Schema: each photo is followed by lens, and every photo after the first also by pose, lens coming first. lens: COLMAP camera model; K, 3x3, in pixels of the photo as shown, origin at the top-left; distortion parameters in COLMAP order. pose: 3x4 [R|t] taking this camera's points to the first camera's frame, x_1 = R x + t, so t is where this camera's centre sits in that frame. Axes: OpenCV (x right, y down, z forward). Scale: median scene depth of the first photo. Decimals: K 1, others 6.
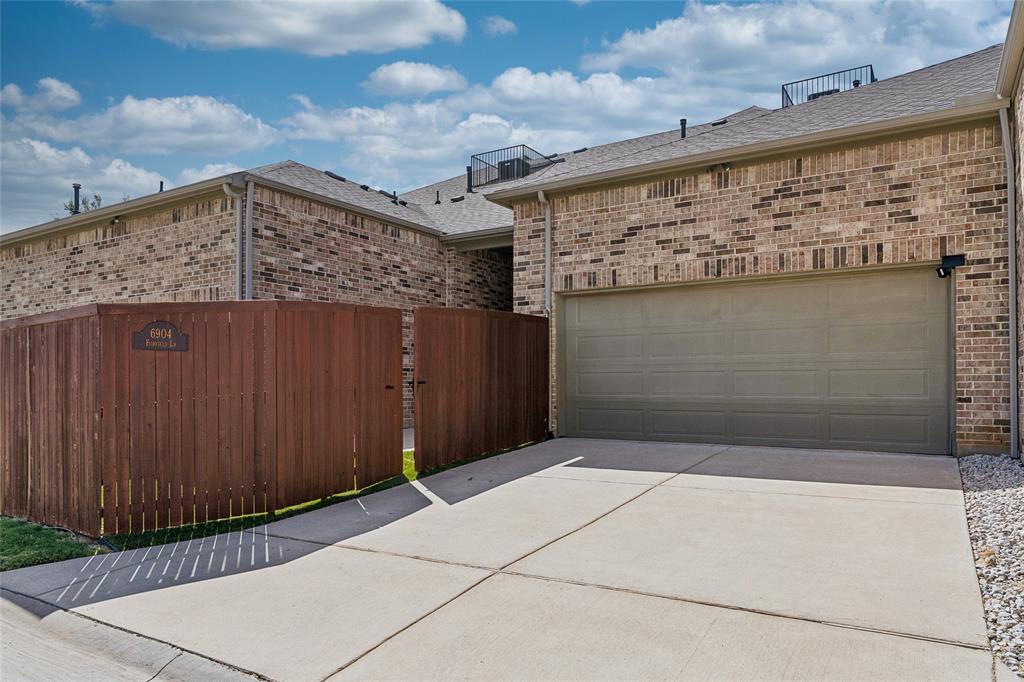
lens RADIAL K [[670.0, 0, 511.9], [0, 670.0, 381.4], [0, 0, 1]] dist [0.000402, 0.001583]
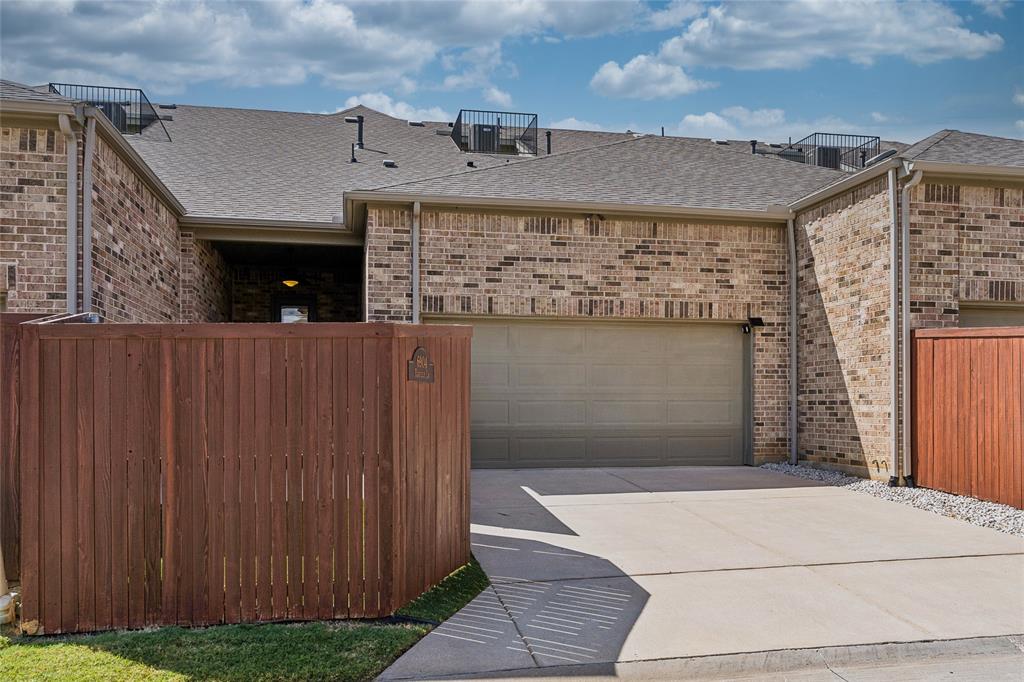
lens RADIAL K [[808.2, 0, 512.9], [0, 808.2, 406.4], [0, 0, 1]] dist [0.002228, 0.001165]
pose [[0.730550, -0.000734, 0.682859, -0.701835], [-0.004221, 0.999975, 0.005590, -0.013506], [-0.682846, -0.006967, 0.730529, 0.117597]]
